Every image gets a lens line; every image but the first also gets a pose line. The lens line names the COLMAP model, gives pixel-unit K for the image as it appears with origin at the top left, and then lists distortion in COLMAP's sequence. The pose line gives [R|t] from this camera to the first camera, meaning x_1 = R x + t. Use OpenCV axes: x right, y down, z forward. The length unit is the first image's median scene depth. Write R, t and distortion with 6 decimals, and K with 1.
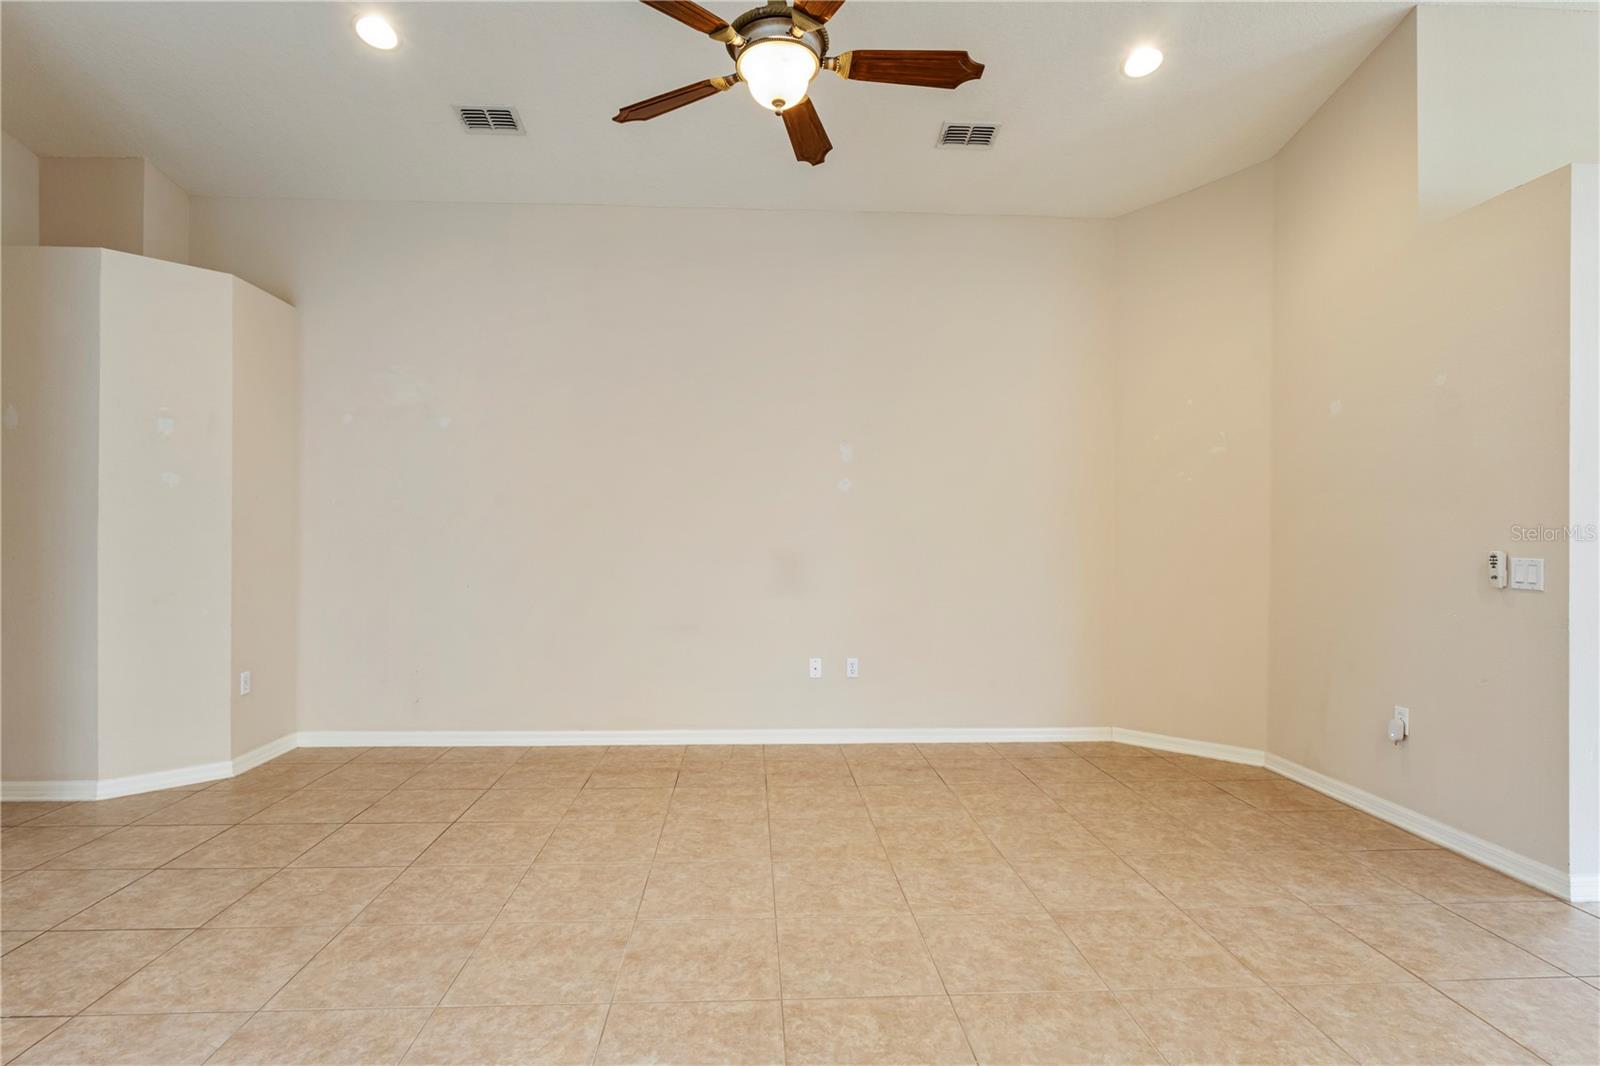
lens RADIAL K [[786.7, 0, 799.6], [0, 786.7, 546.4], [0, 0, 1]] dist [-0.009712, 0.006156]
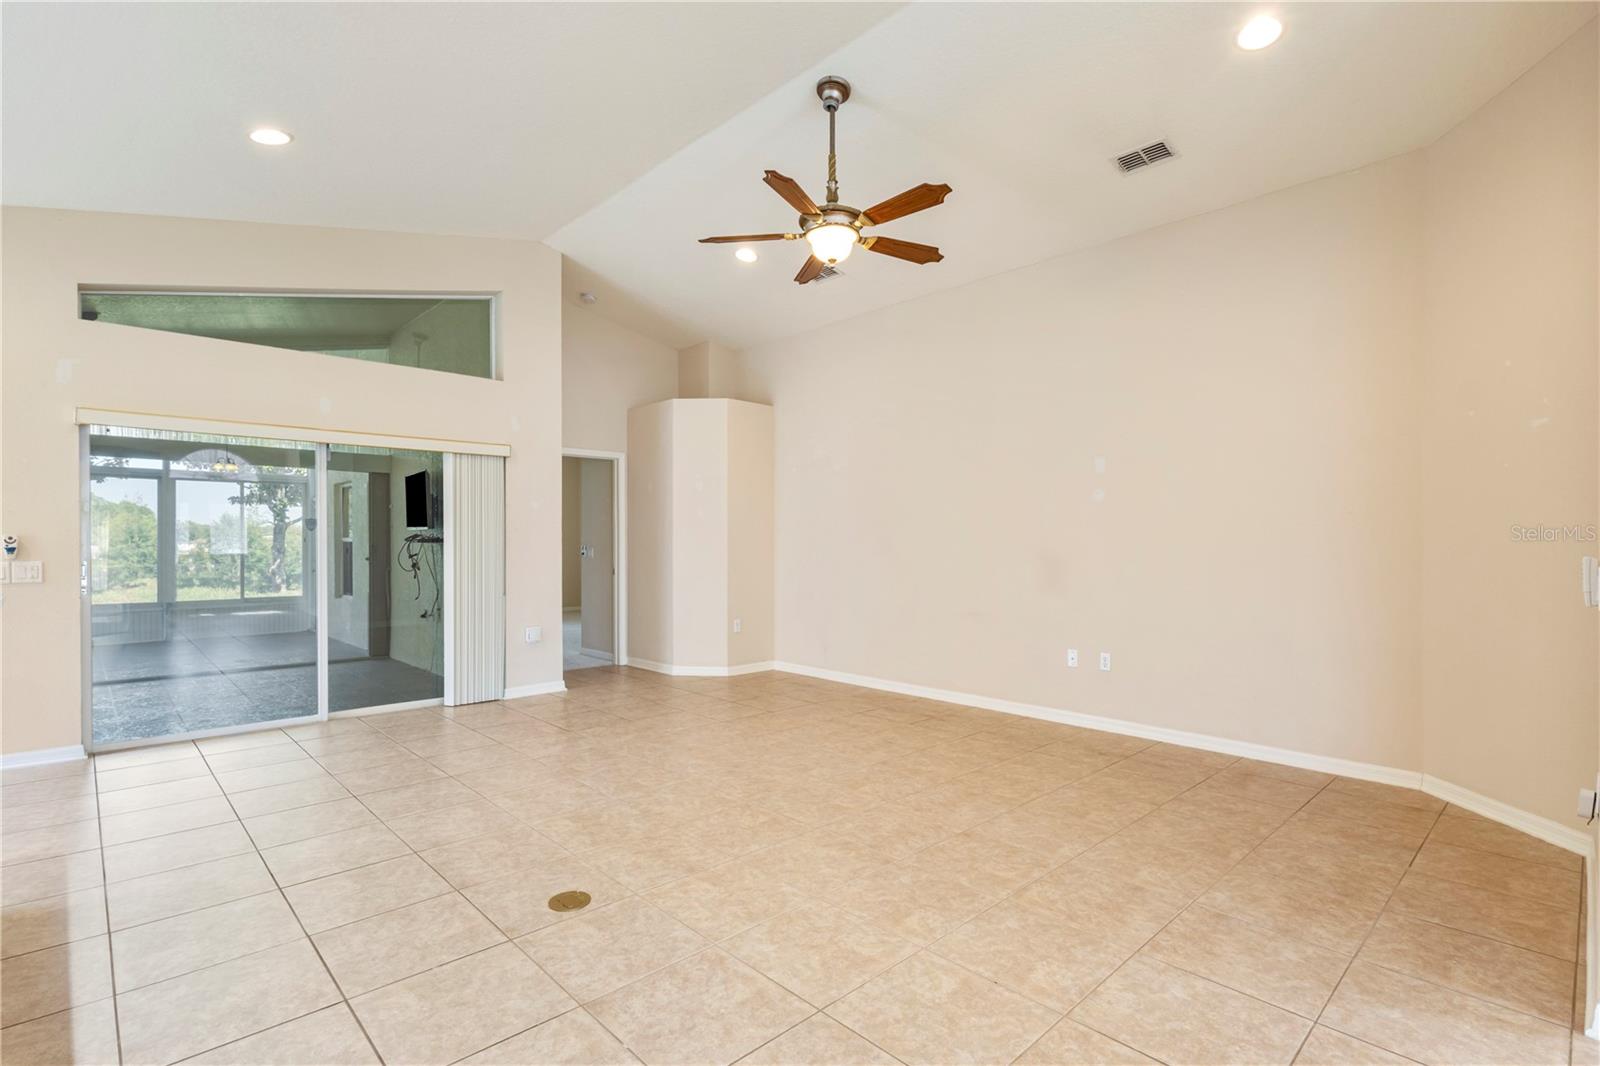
lens RADIAL K [[753.4, 0, 797.1], [0, 753.4, 539.5], [0, 0, 1]] dist [0.004349, 0.003085]
pose [[0.648838, -0.008344, -0.760881, 0.796080], [-0.014627, 0.999618, -0.023435, 0.020842], [0.760786, 0.026335, 0.648469, -0.009239]]
